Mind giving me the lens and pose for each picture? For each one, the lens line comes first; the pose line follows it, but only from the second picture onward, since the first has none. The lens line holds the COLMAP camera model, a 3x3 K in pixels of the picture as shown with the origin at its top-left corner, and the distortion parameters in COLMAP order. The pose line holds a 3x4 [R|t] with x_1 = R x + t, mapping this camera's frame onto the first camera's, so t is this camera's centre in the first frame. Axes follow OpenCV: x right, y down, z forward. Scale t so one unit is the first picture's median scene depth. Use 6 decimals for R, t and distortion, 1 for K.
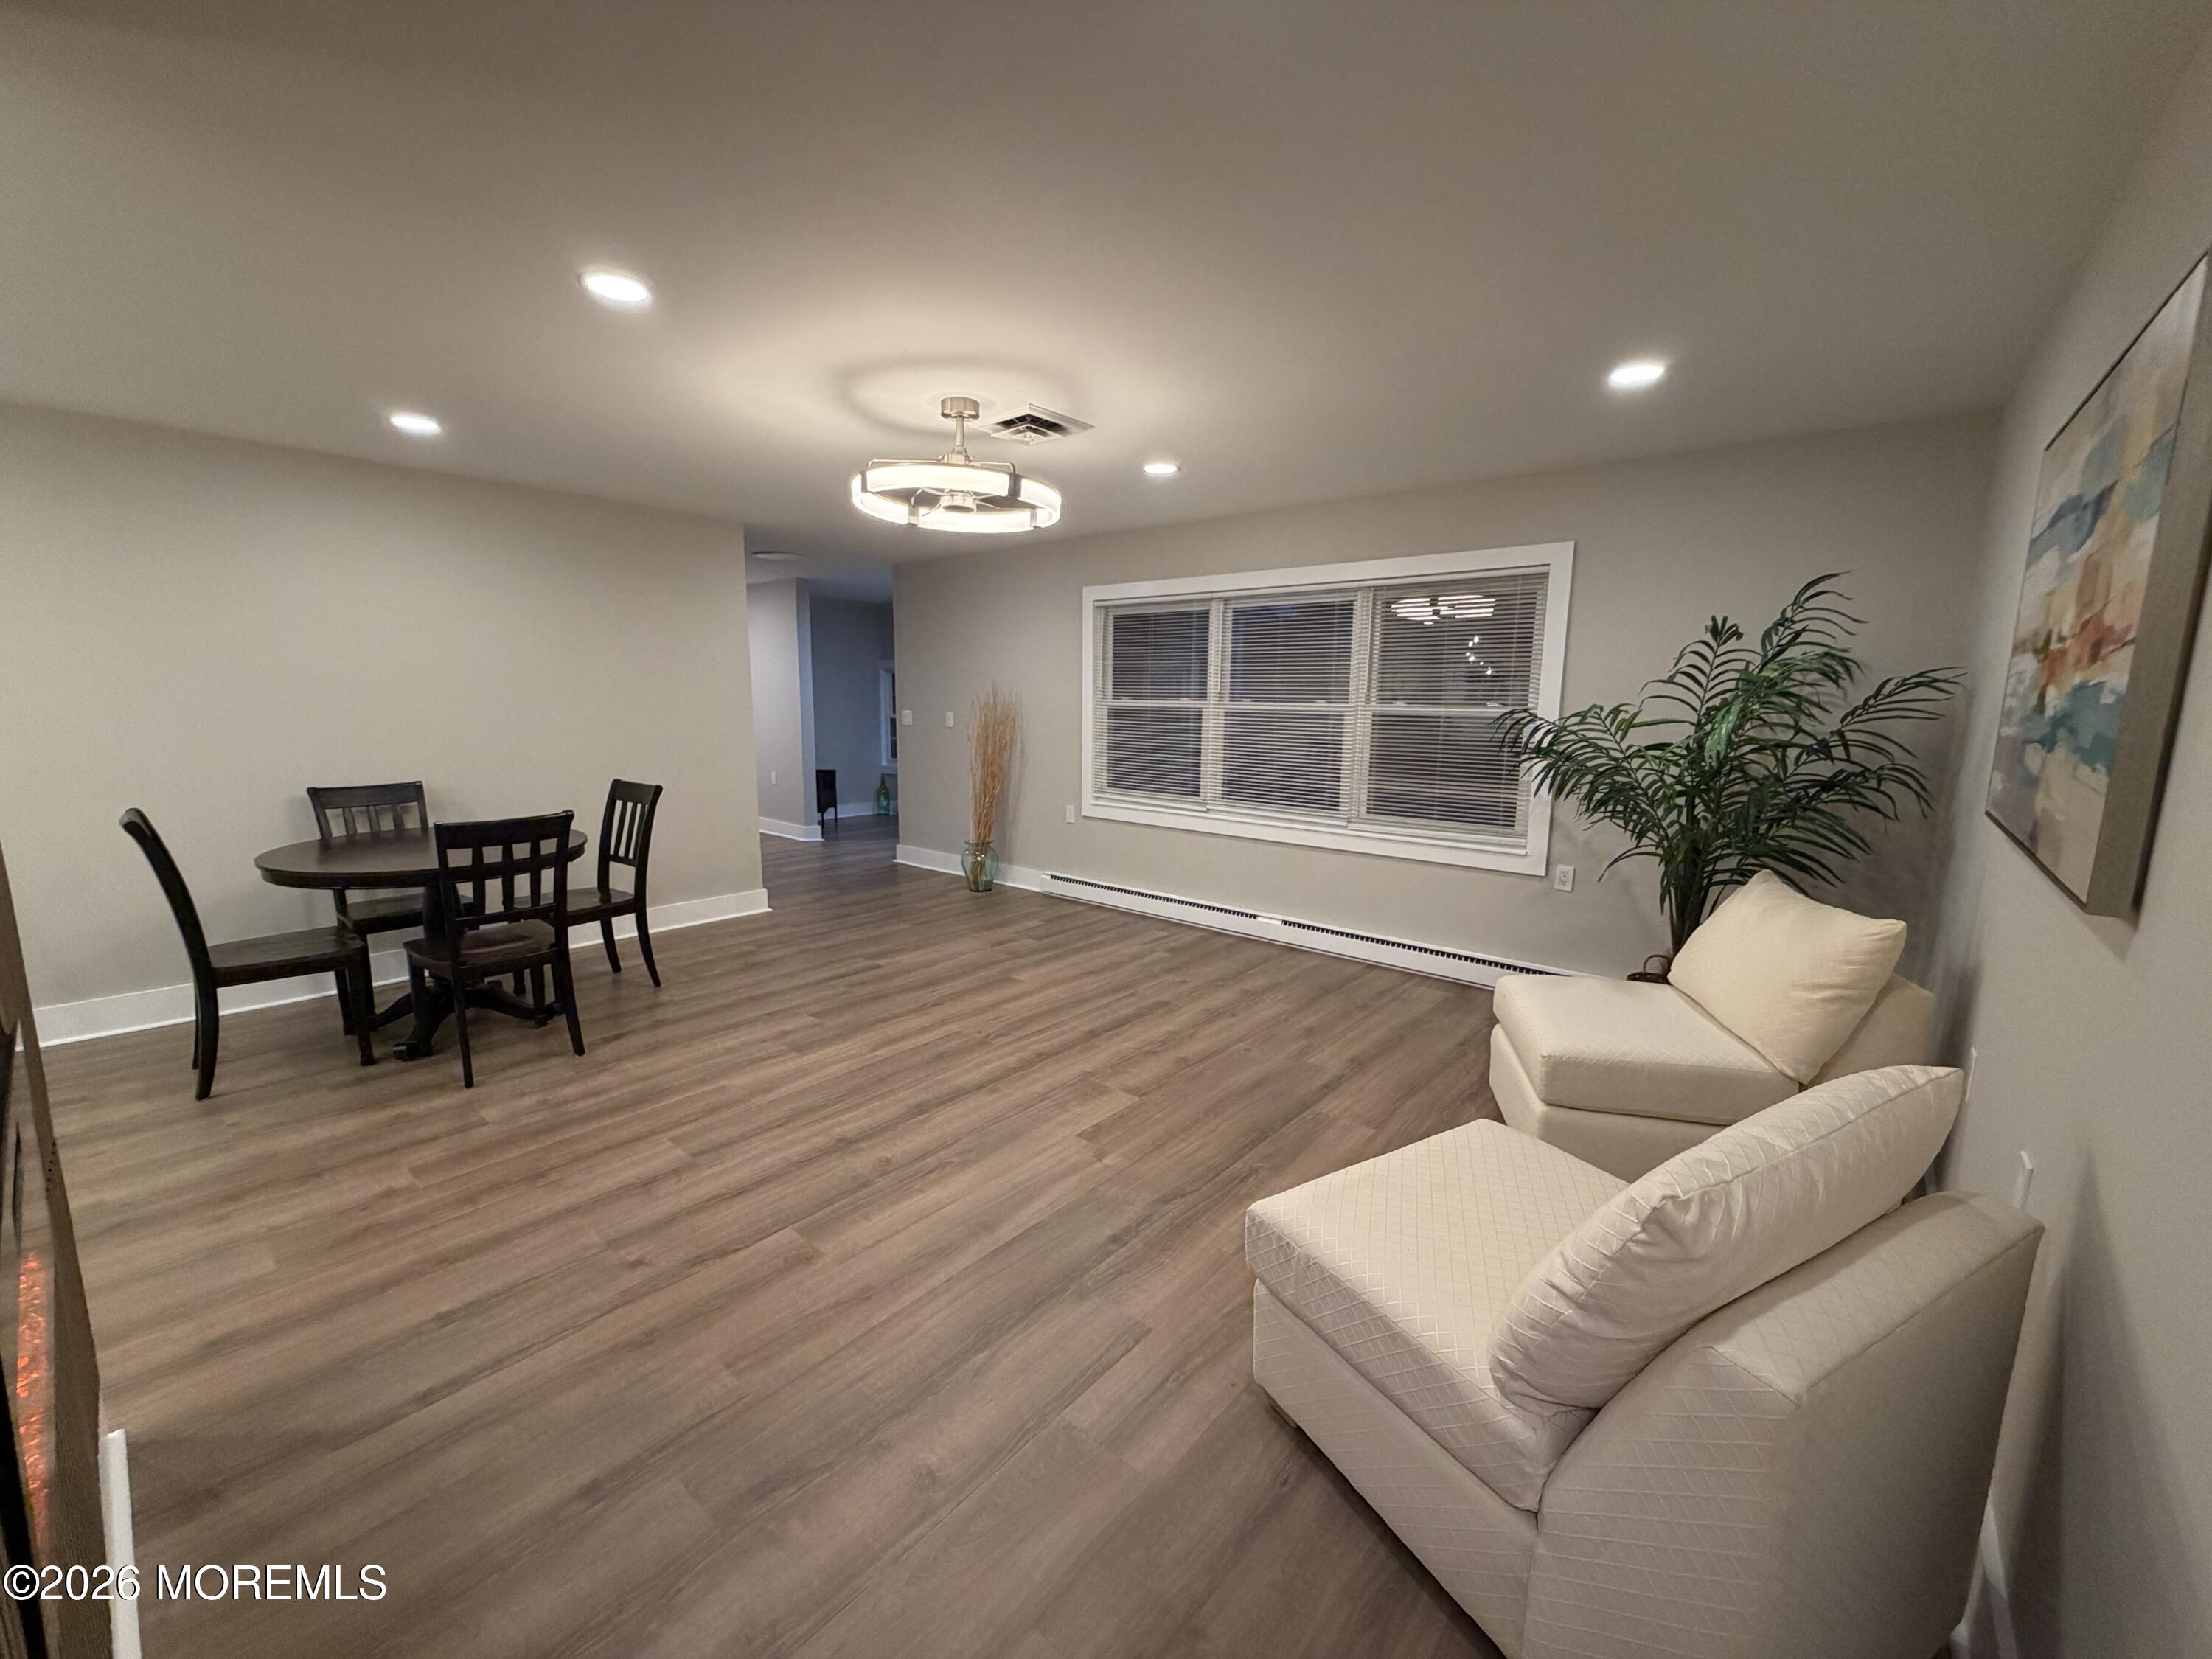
lens RADIAL K [[877.8, 0, 1099.1], [0, 877.8, 830.5], [0, 0, 1]] dist [-0.000781, 0.000028]
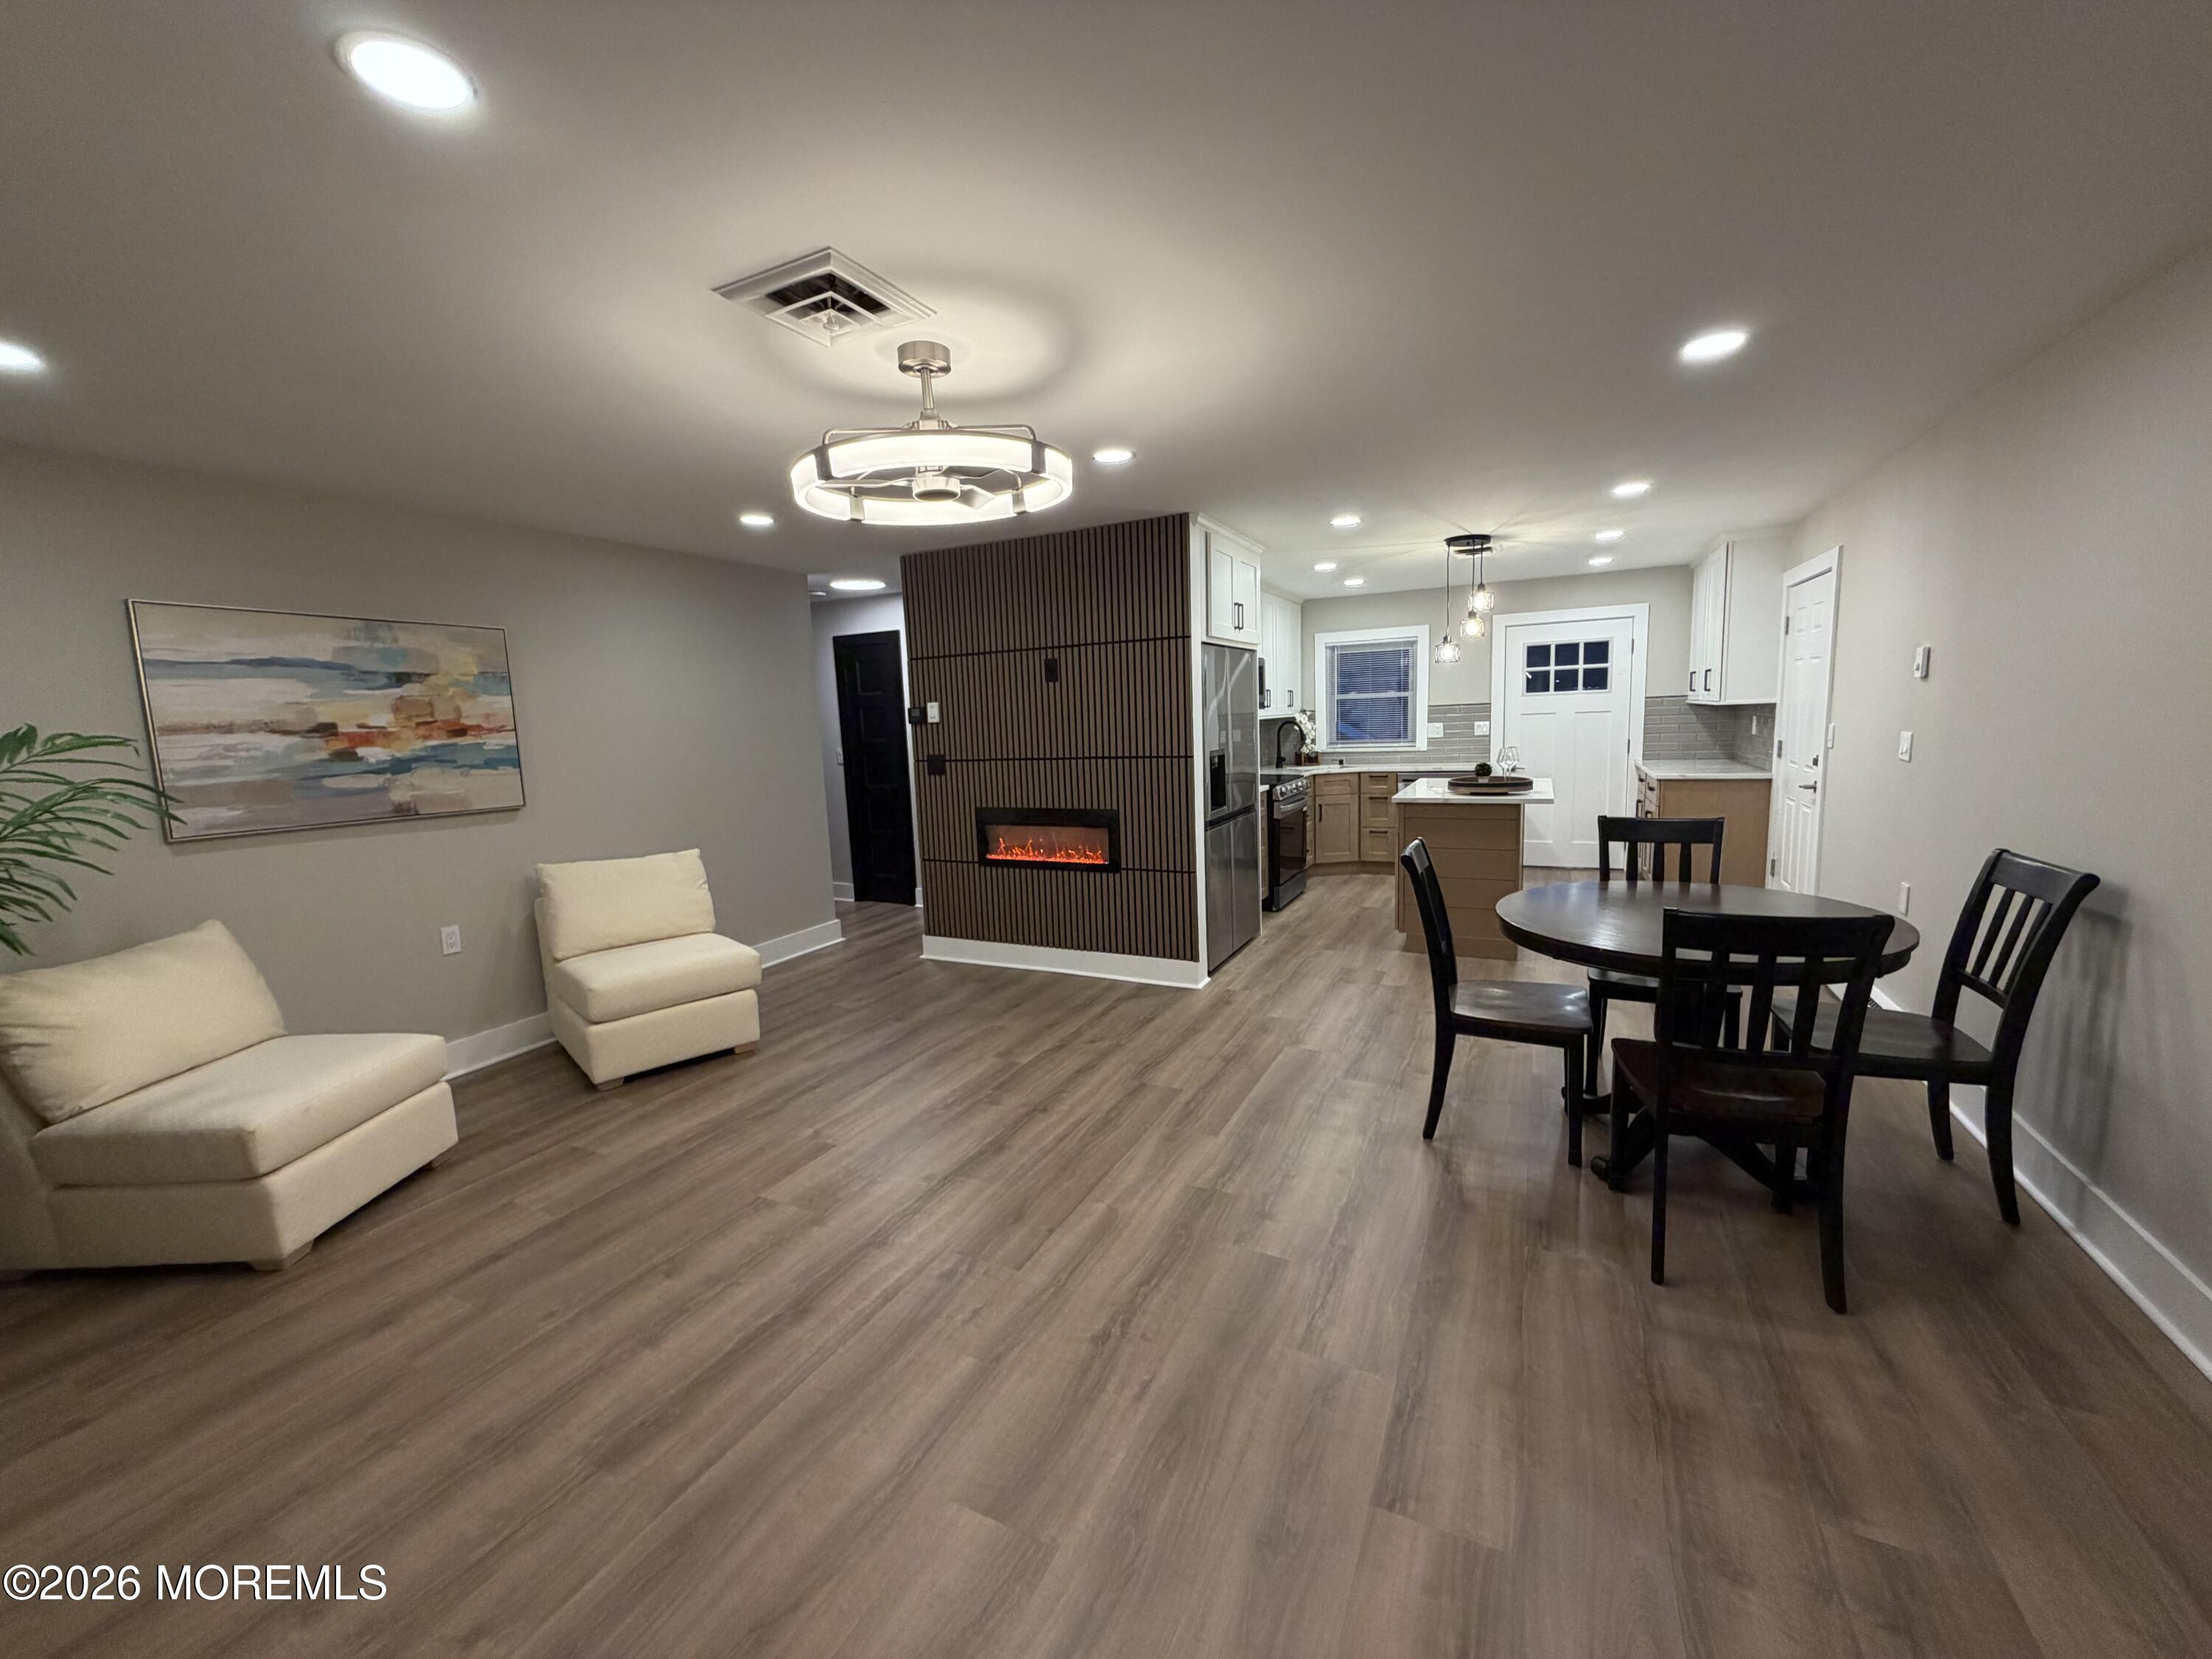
lens RADIAL K [[877.8, 0, 1099.9], [0, 877.8, 830.6], [0, 0, 1]] dist [-0.000781, 0.000028]
pose [[-0.971094, 0.060671, -0.230856, -0.087082], [-0.005978, 0.960673, 0.277618, -0.250017], [0.238621, 0.270973, -0.932542, 1.501666]]
